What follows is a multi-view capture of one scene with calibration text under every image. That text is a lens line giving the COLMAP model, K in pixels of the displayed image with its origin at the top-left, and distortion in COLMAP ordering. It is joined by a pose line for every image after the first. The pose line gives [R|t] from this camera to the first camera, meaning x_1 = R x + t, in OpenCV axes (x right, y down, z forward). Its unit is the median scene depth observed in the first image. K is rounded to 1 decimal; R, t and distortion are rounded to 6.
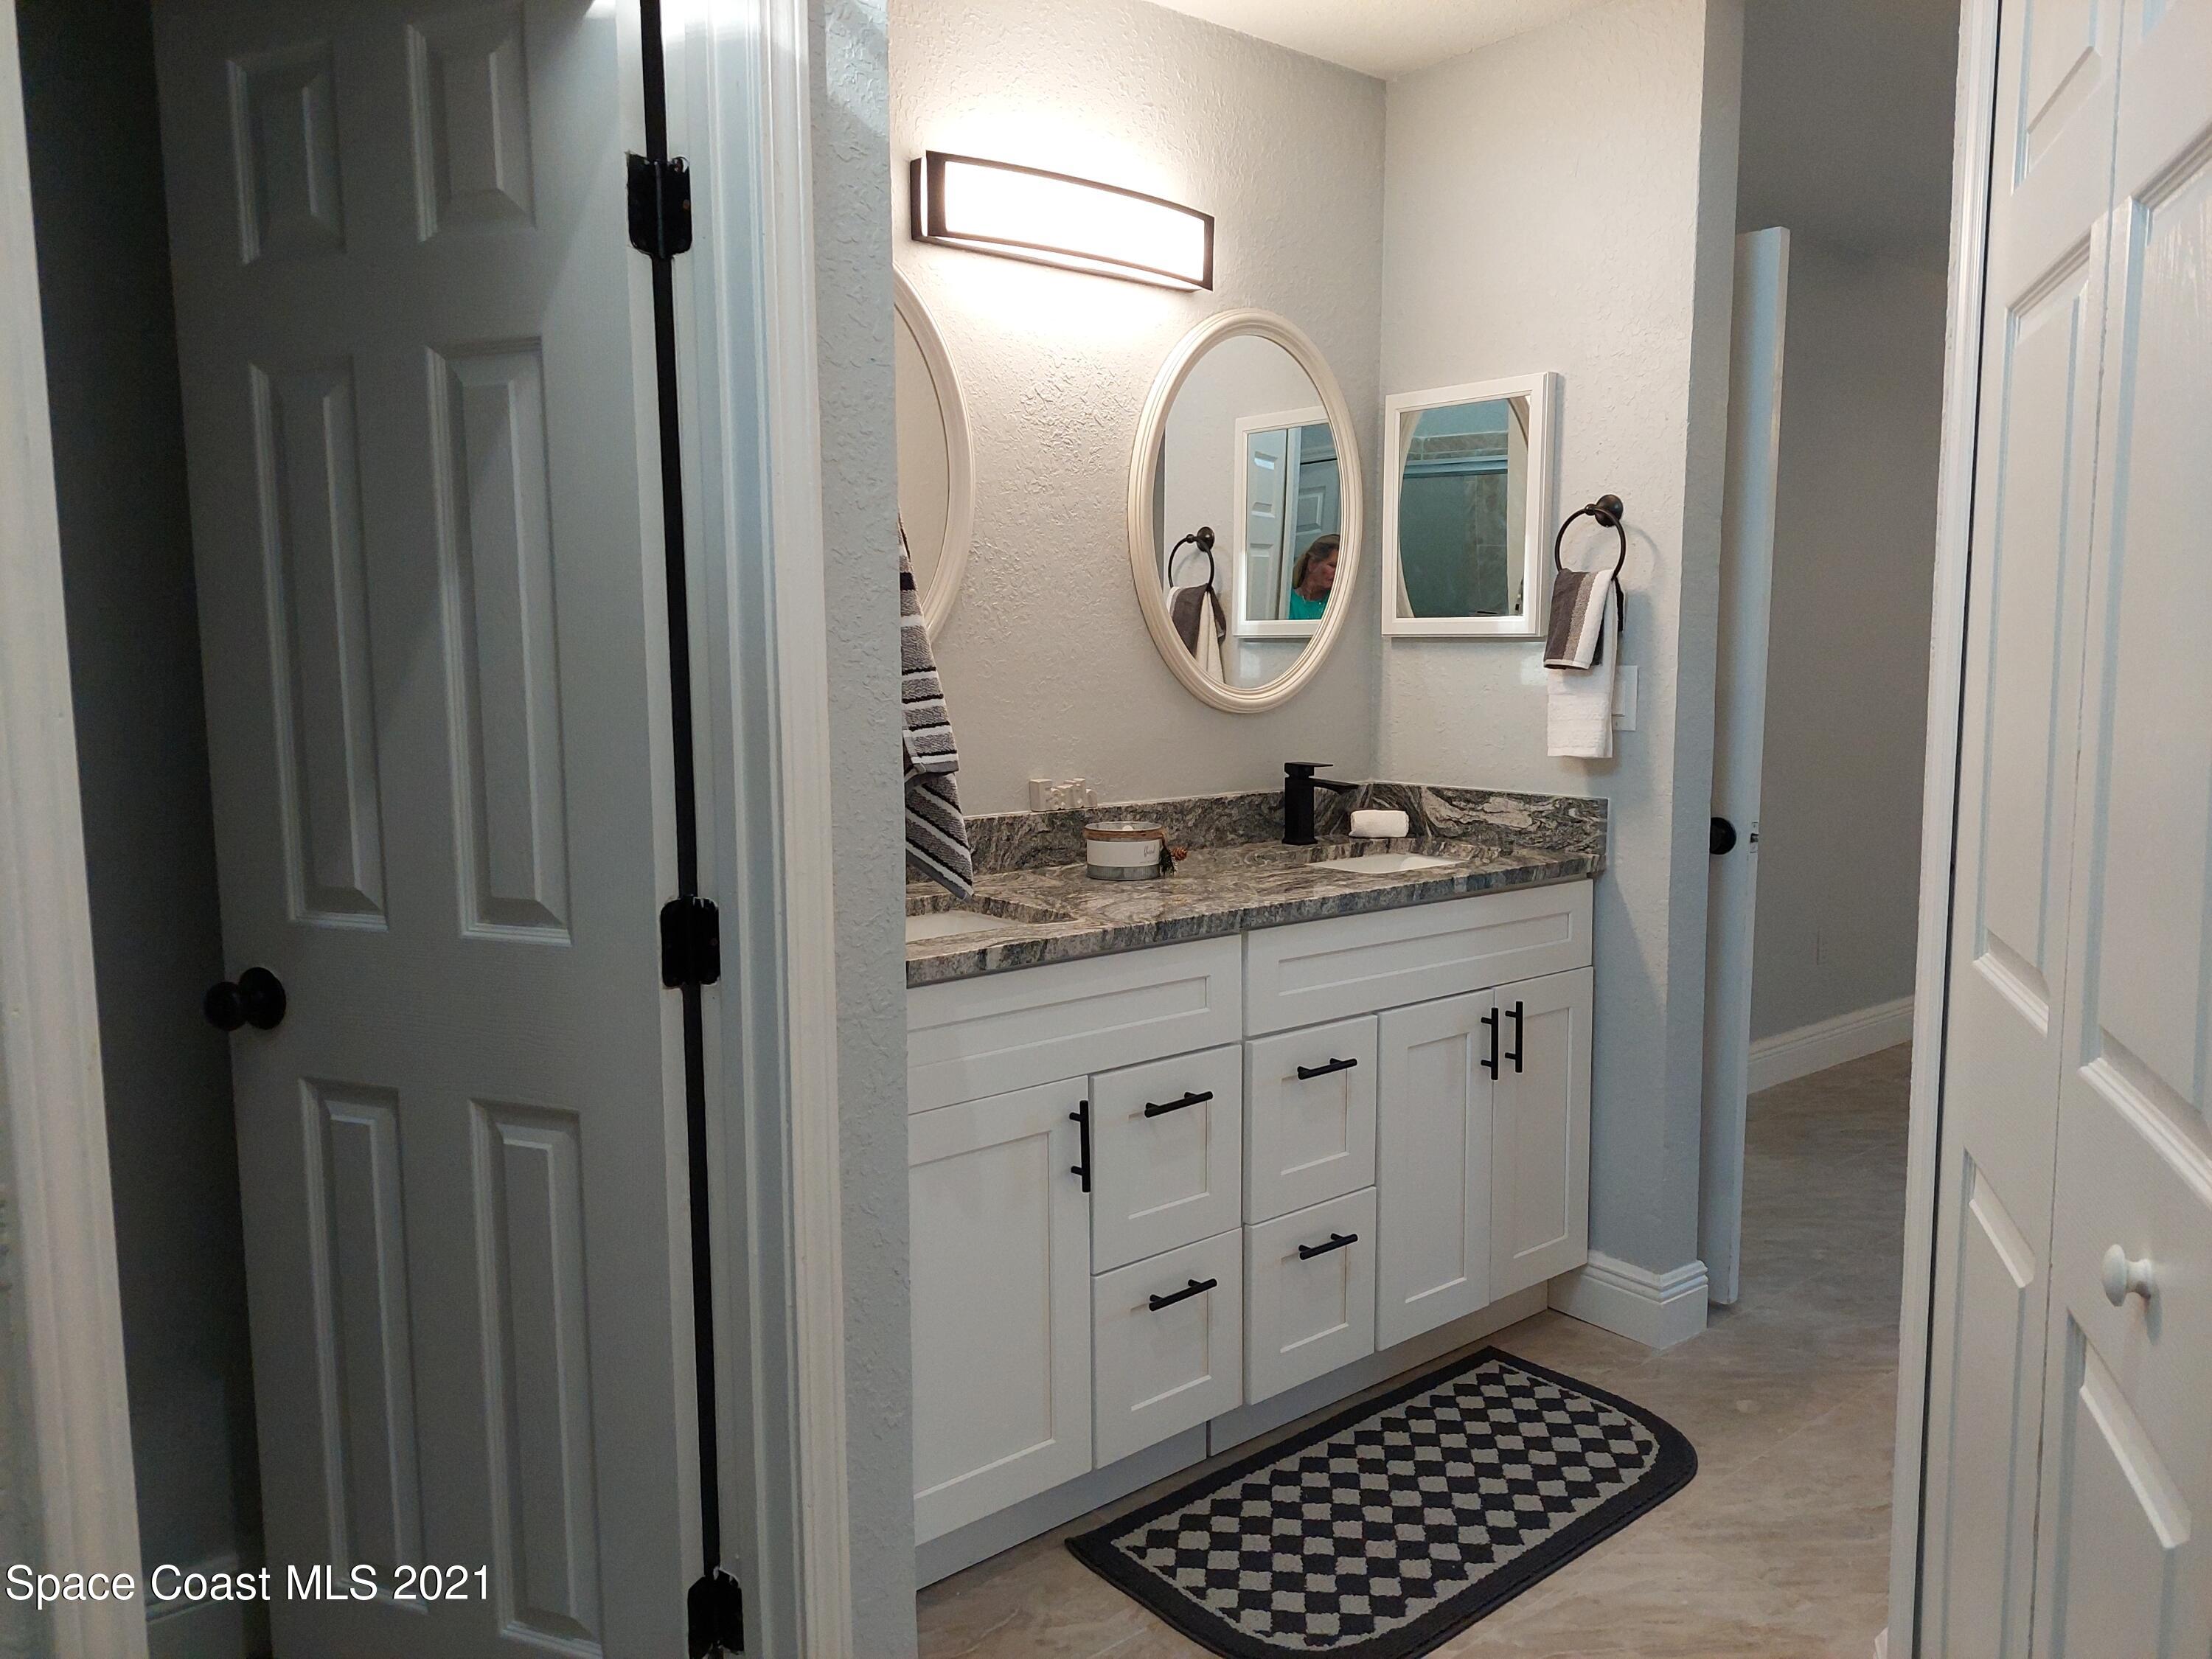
lens RADIAL K [[1584.0, 0, 1114.3], [0, 1584.0, 806.0], [0, 0, 1]] dist [0.068567, -0.077445]
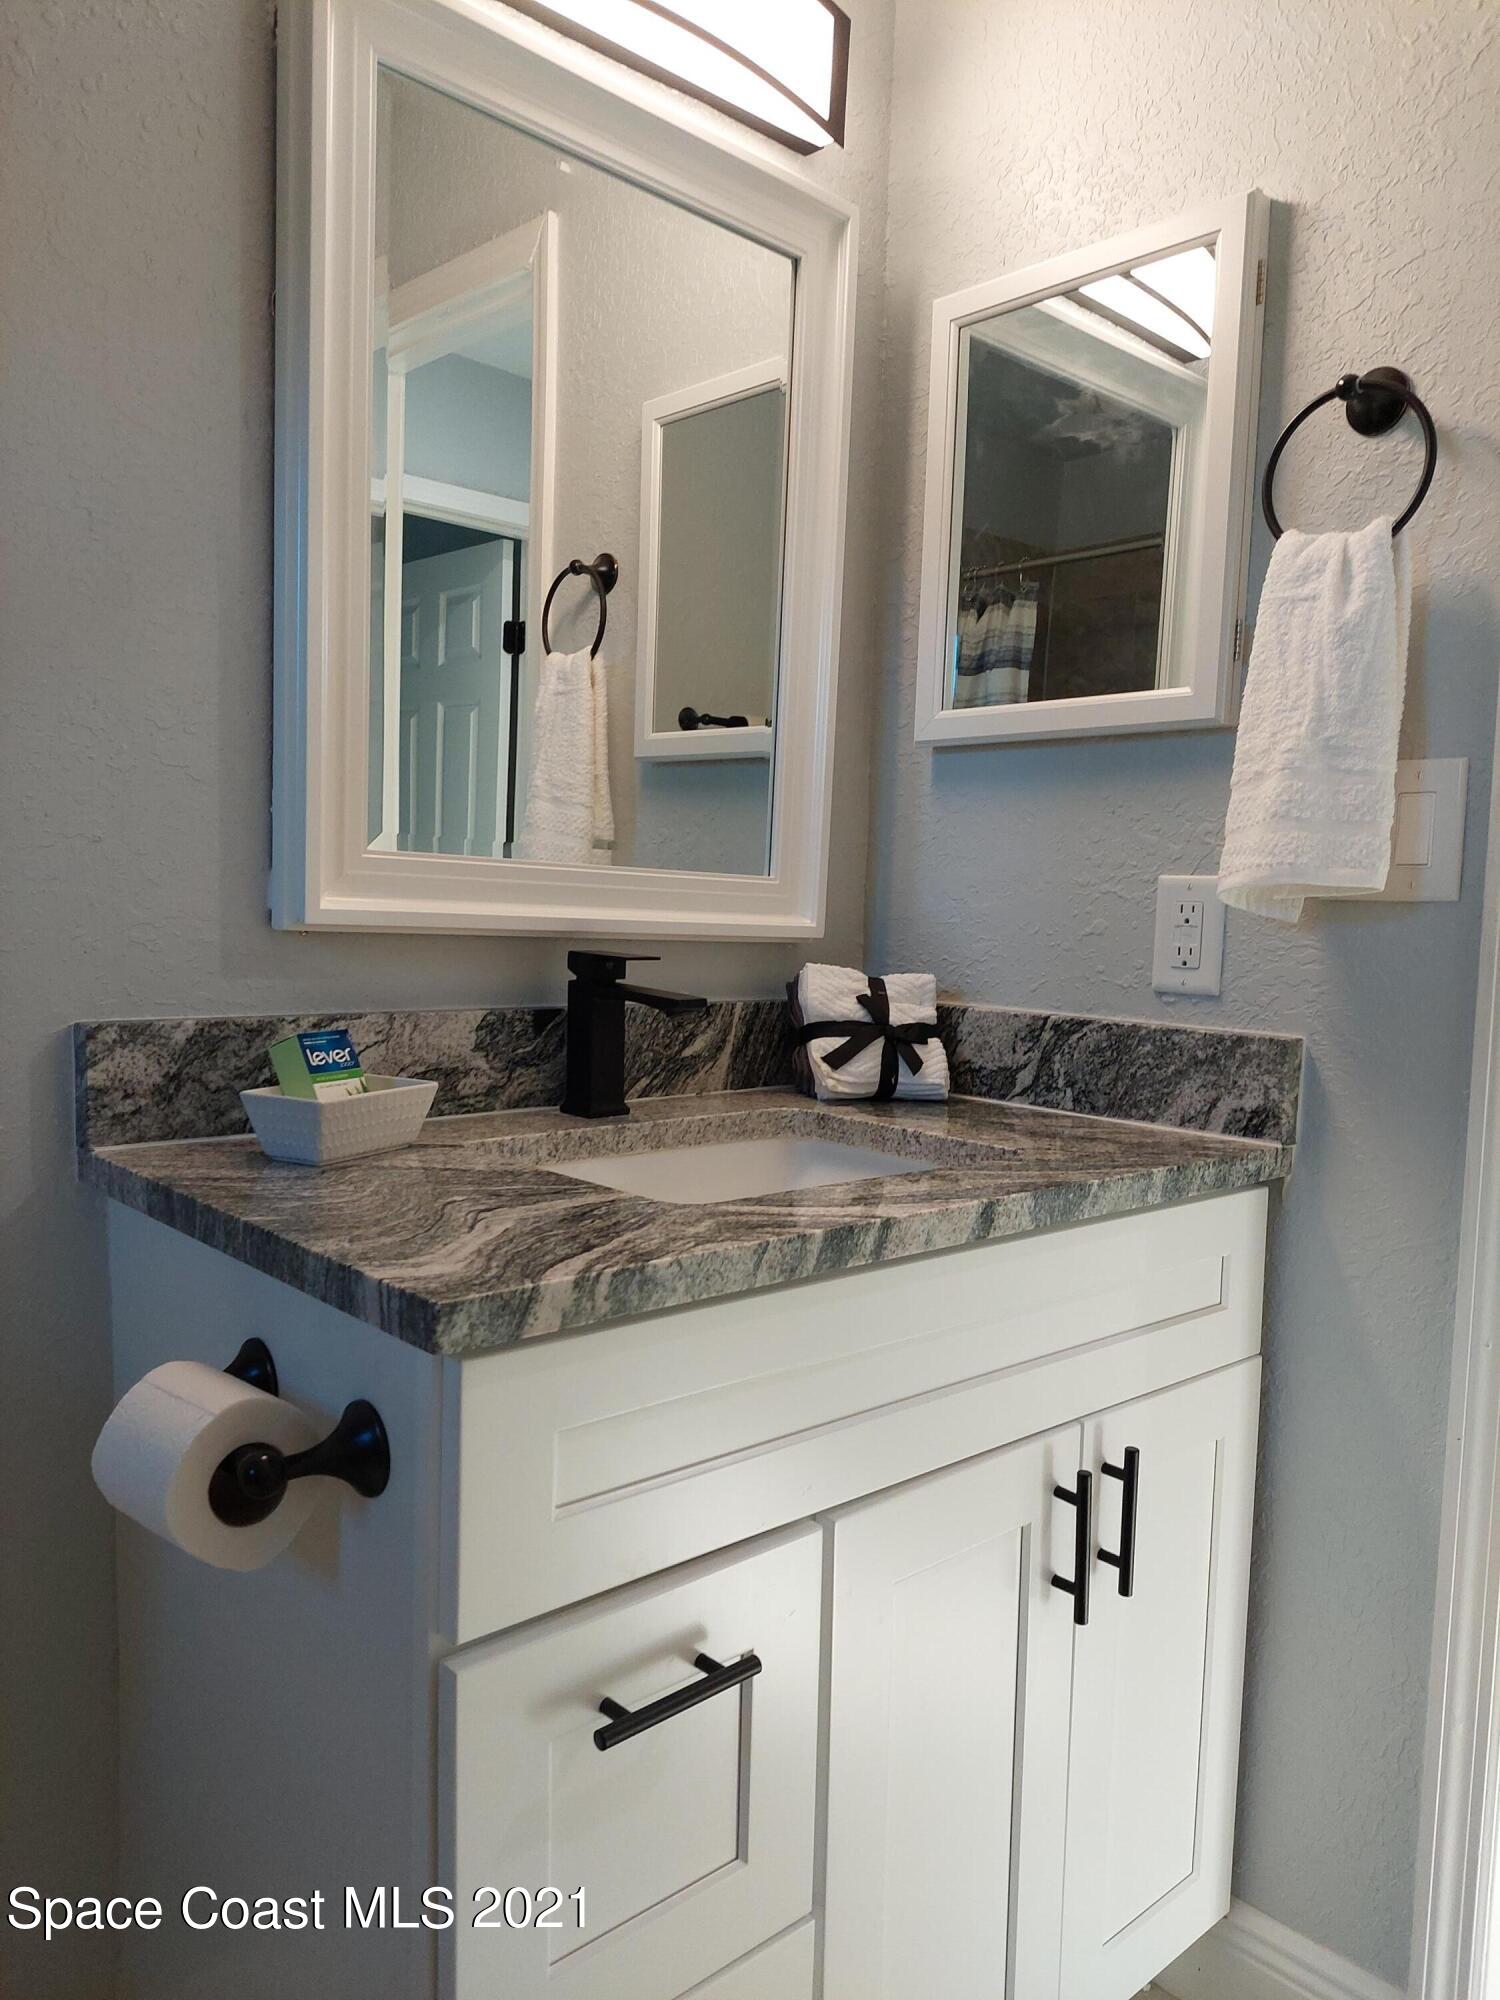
lens RADIAL K [[1511.6, 0, 743.7], [0, 1511.6, 1009.2], [0, 0, 1]] dist [0.028644, -0.002727]
pose [[0.997684, 0.031172, 0.060458, 0.112793], [-0.031314, 0.999509, 0.001404, -0.004837], [-0.060384, -0.003294, 0.998170, 0.583474]]
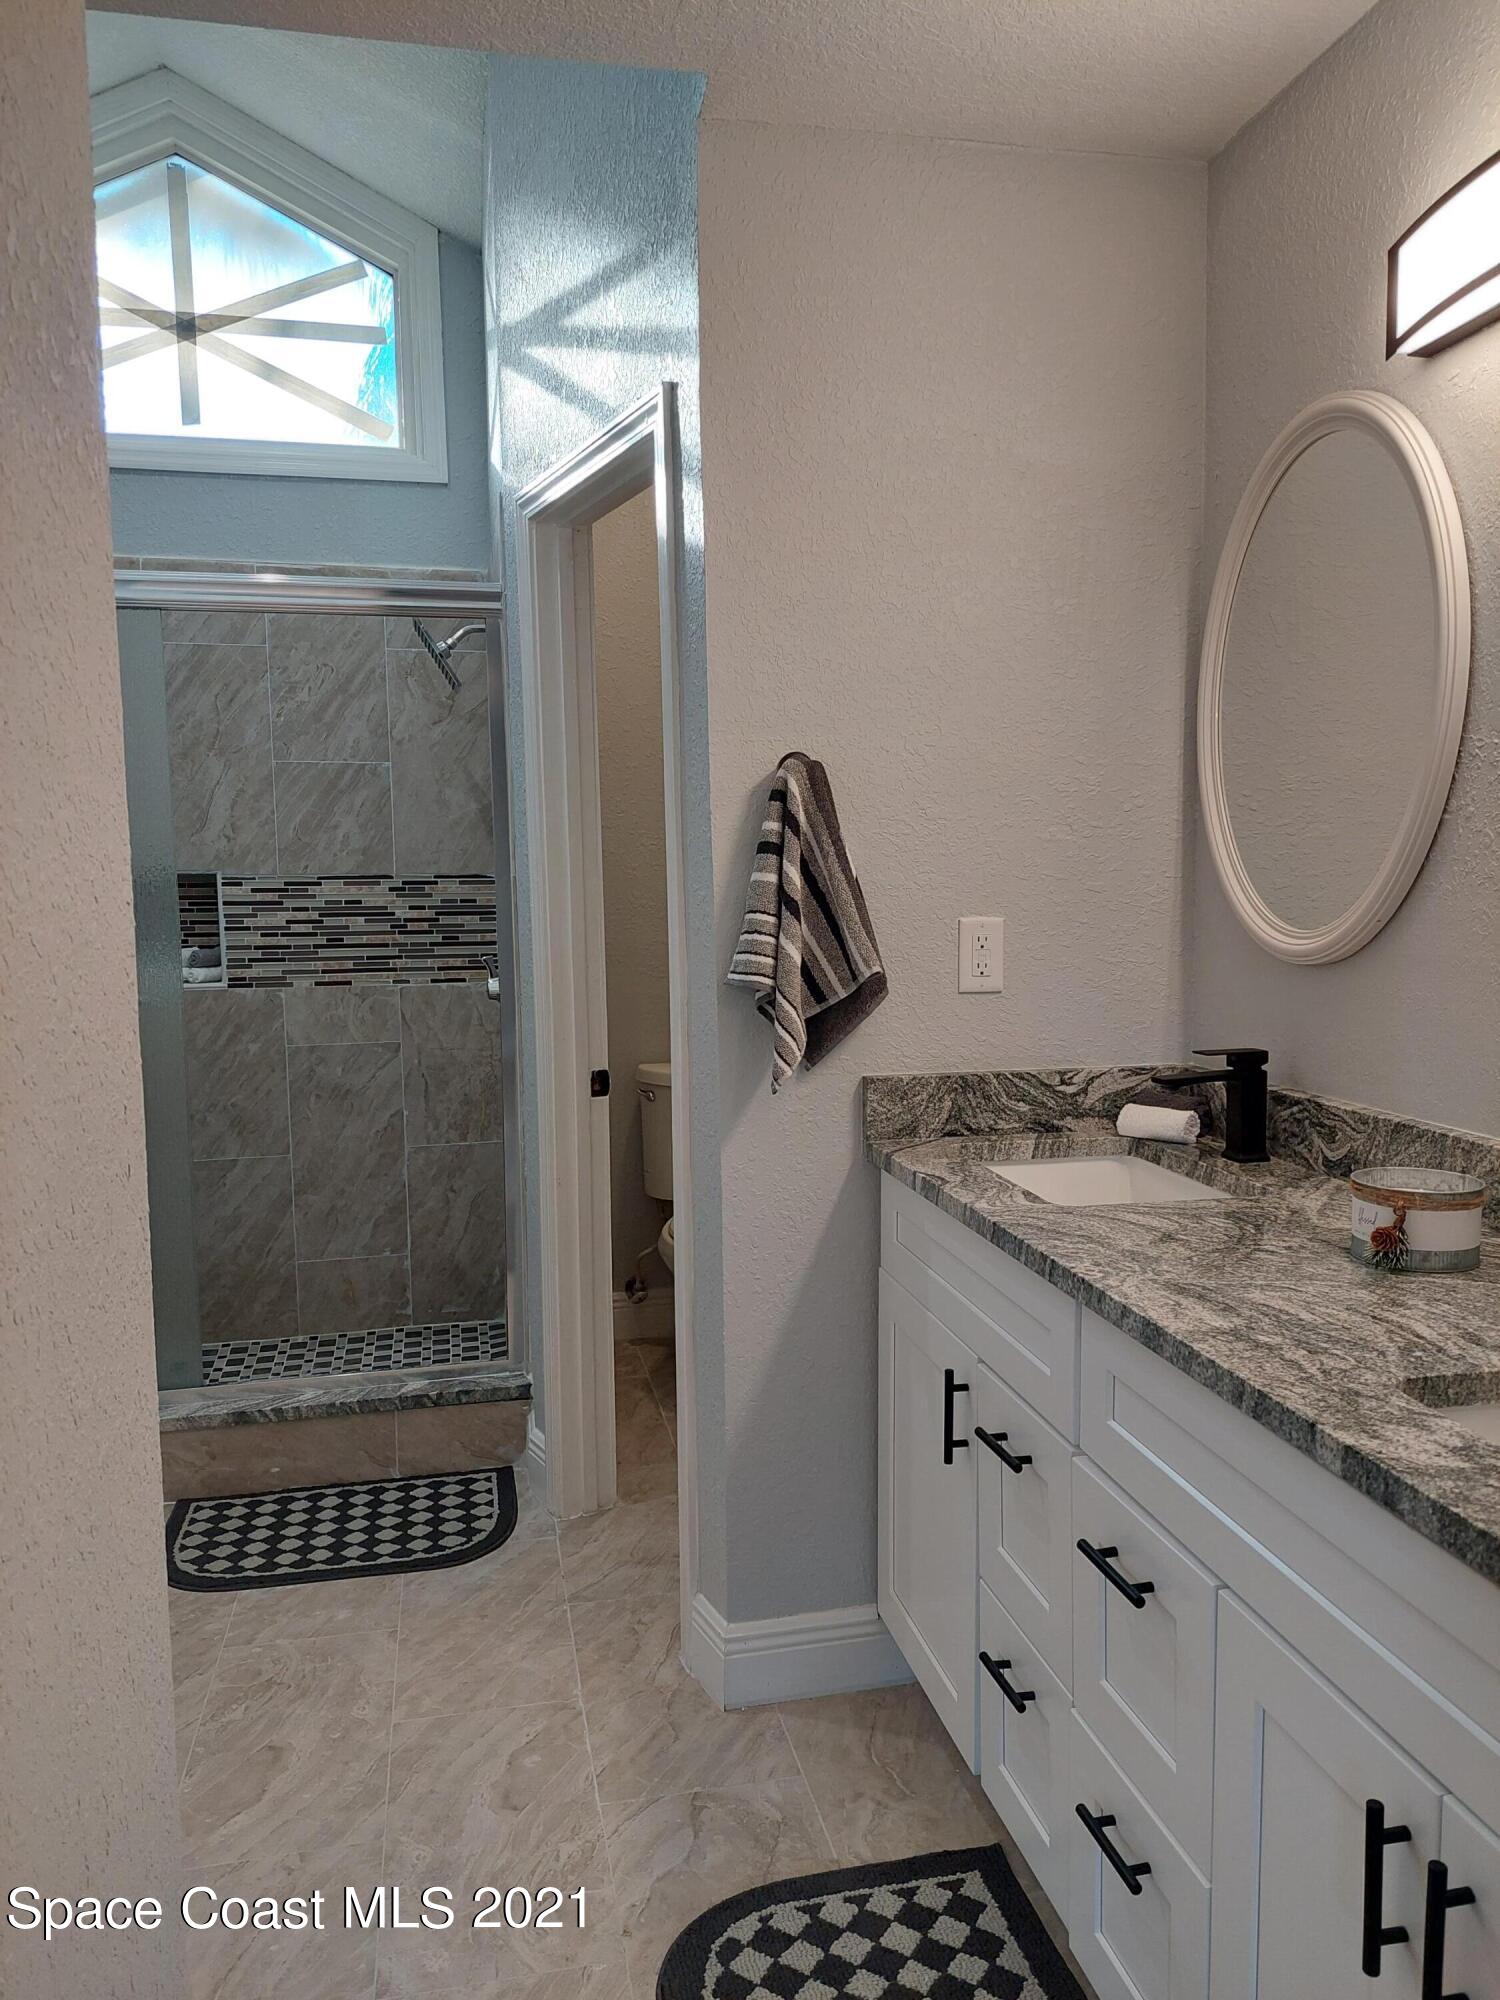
lens RADIAL K [[1432.2, 0, 754.0], [0, 1432.2, 1025.6], [0, 0, 1]] dist [0.068567, -0.077445]
pose [[-0.469628, 0.101845, -0.876971, 0.636972], [-0.074646, 0.985187, 0.154387, -0.118036], [0.879703, 0.137967, -0.455068, 1.033217]]
